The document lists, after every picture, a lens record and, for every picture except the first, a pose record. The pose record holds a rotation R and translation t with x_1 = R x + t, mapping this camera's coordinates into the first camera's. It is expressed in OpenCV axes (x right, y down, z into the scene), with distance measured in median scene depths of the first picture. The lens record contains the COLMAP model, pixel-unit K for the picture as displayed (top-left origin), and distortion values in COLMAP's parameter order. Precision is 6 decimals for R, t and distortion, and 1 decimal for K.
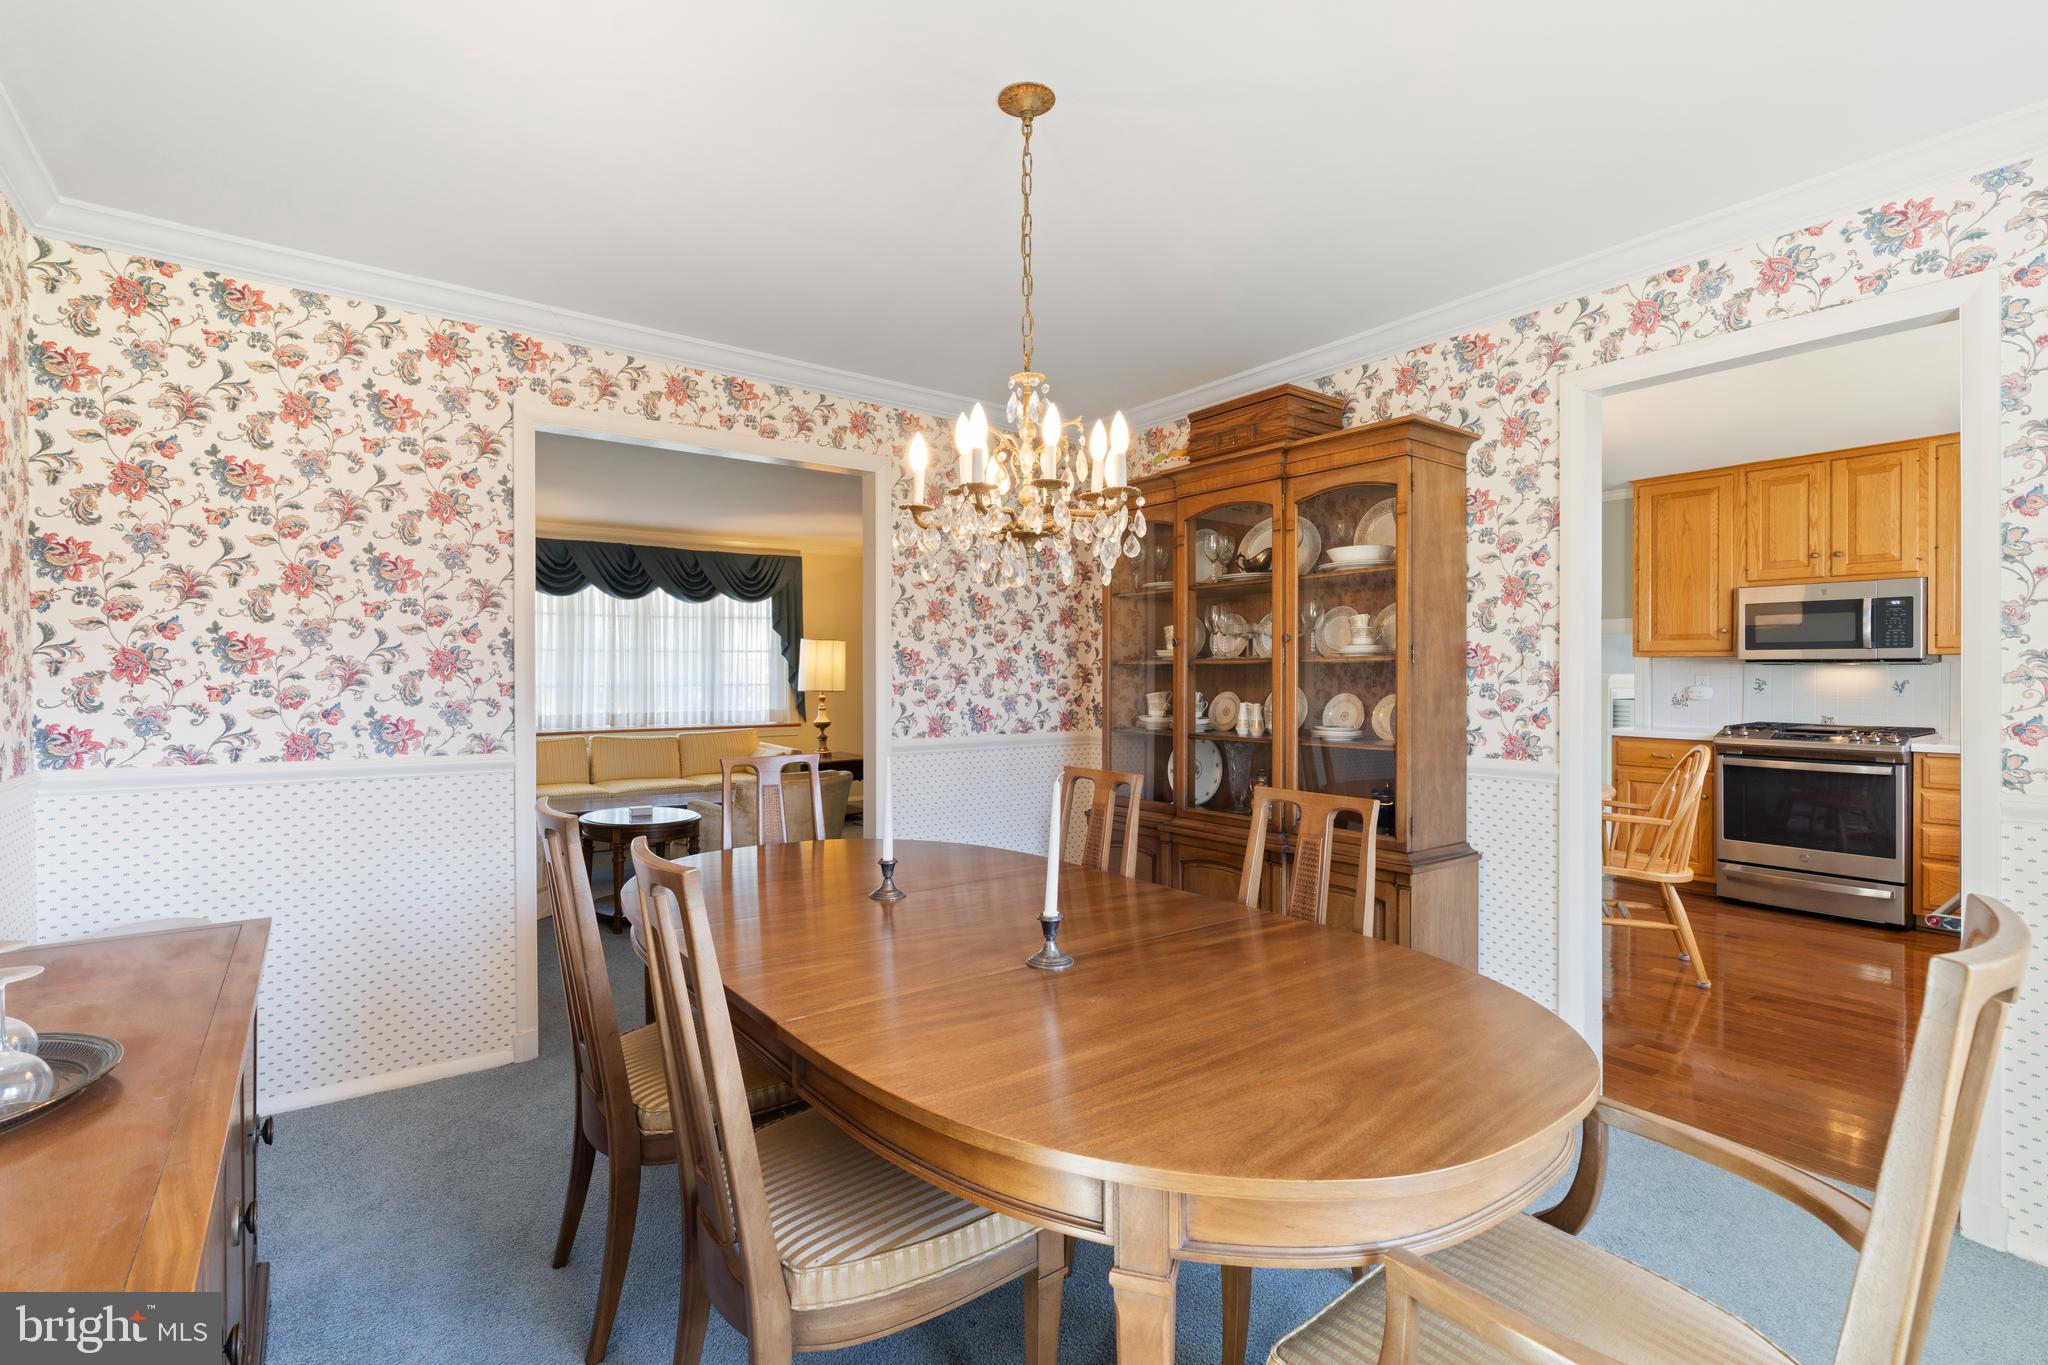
lens RADIAL K [[931.9, 0, 1016.1], [0, 931.9, 674.0], [0, 0, 1]] dist [-0.007161, 0.001795]
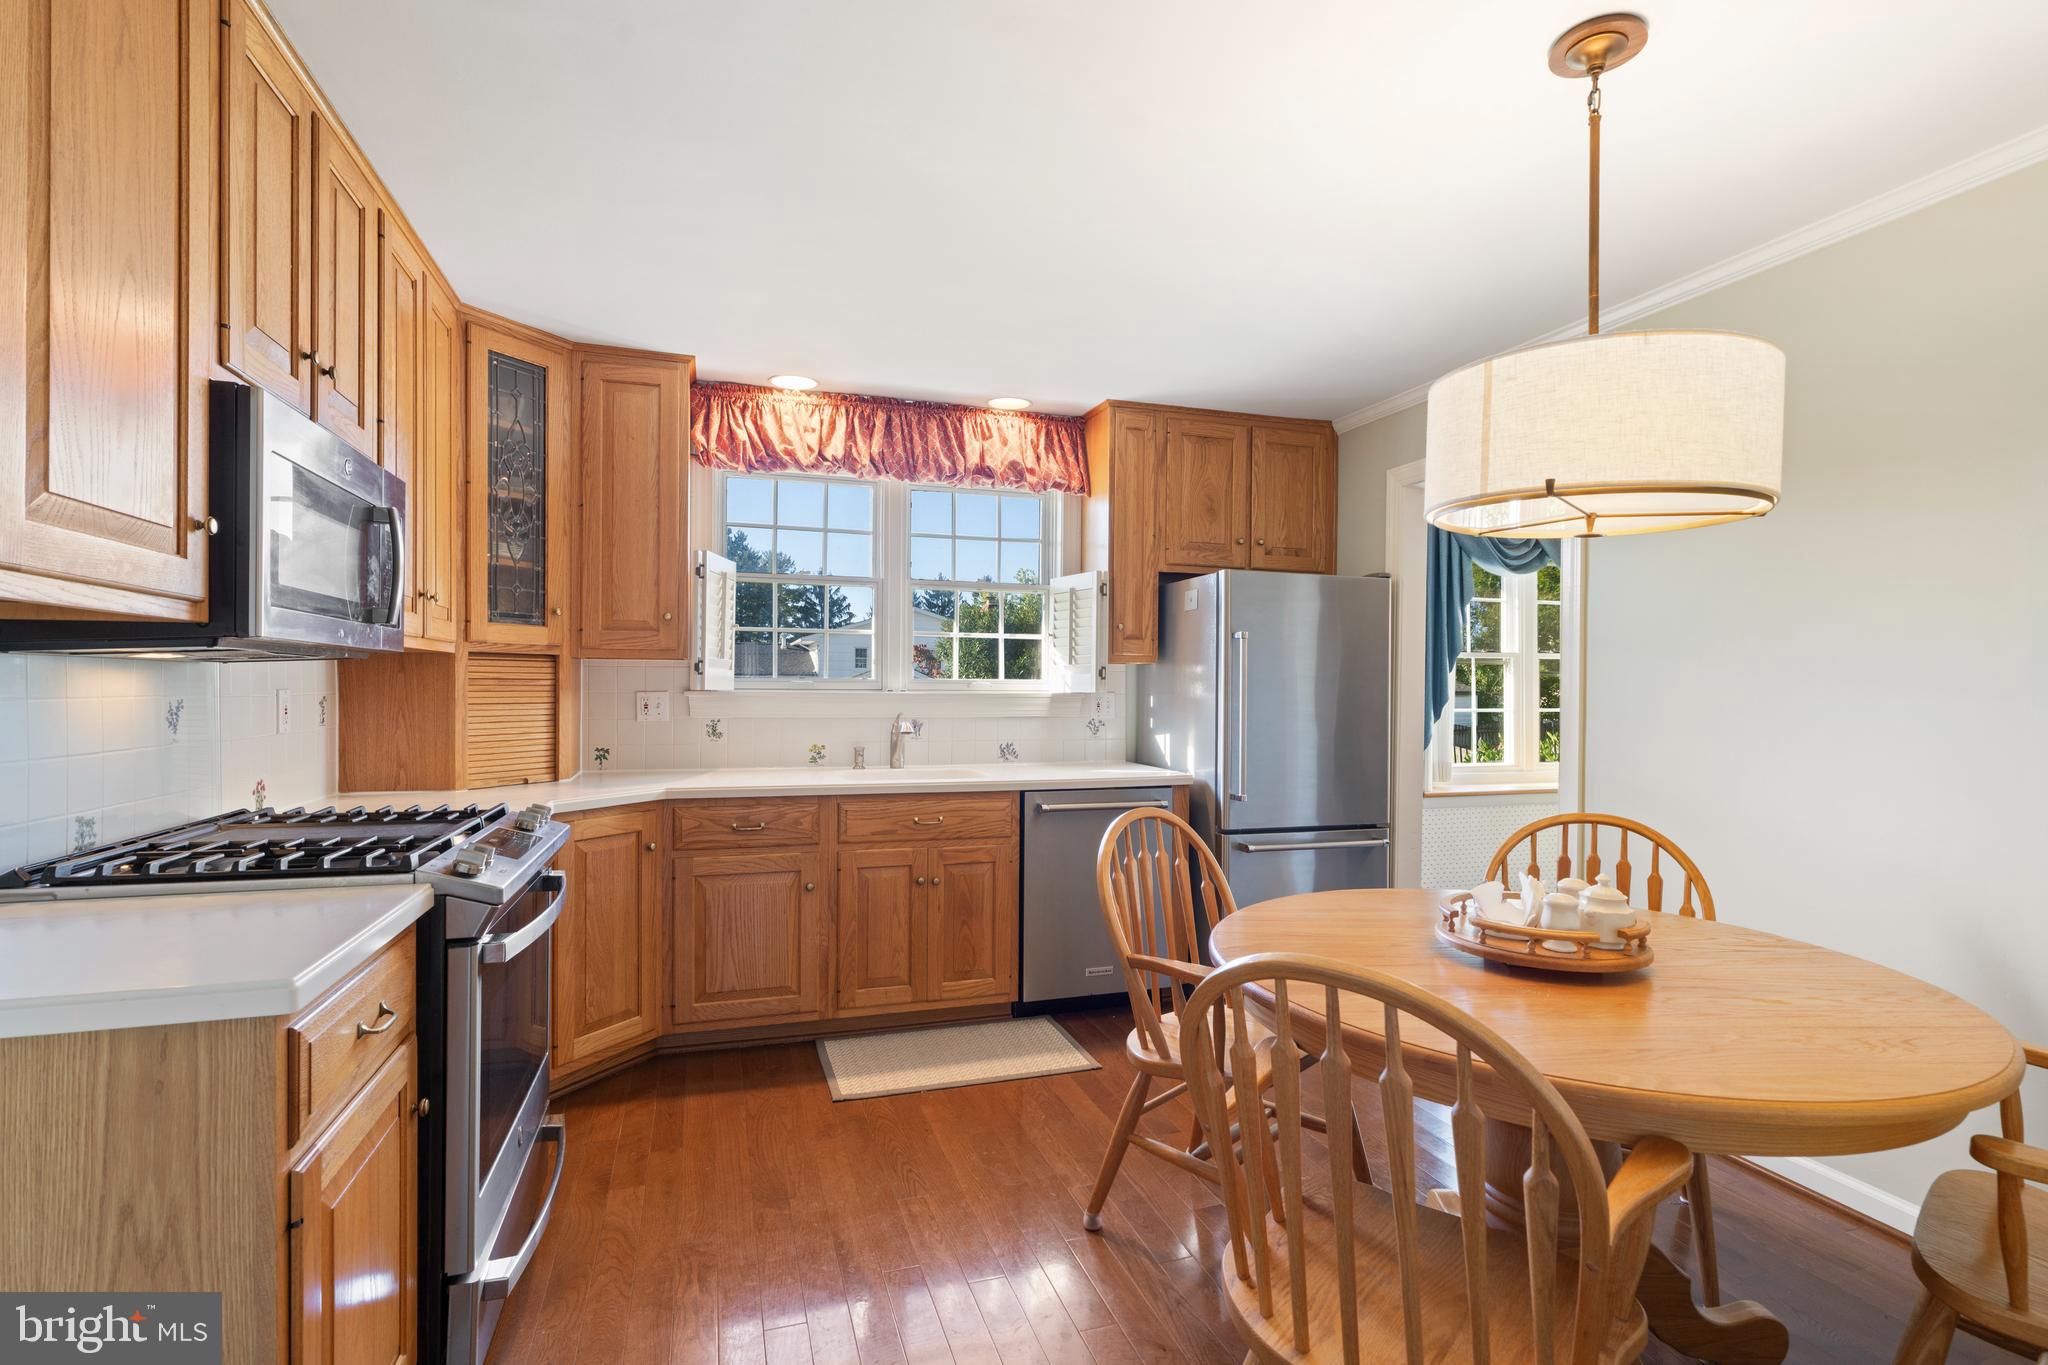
lens RADIAL K [[931.9, 0, 1024.7], [0, 931.9, 684.7], [0, 0, 1]] dist [-0.007161, 0.001795]
pose [[-0.944681, -0.004341, 0.327963, 0.451334], [-0.004340, 0.999990, 0.000737, -0.001940], [-0.327963, -0.000727, -0.944690, 1.168819]]
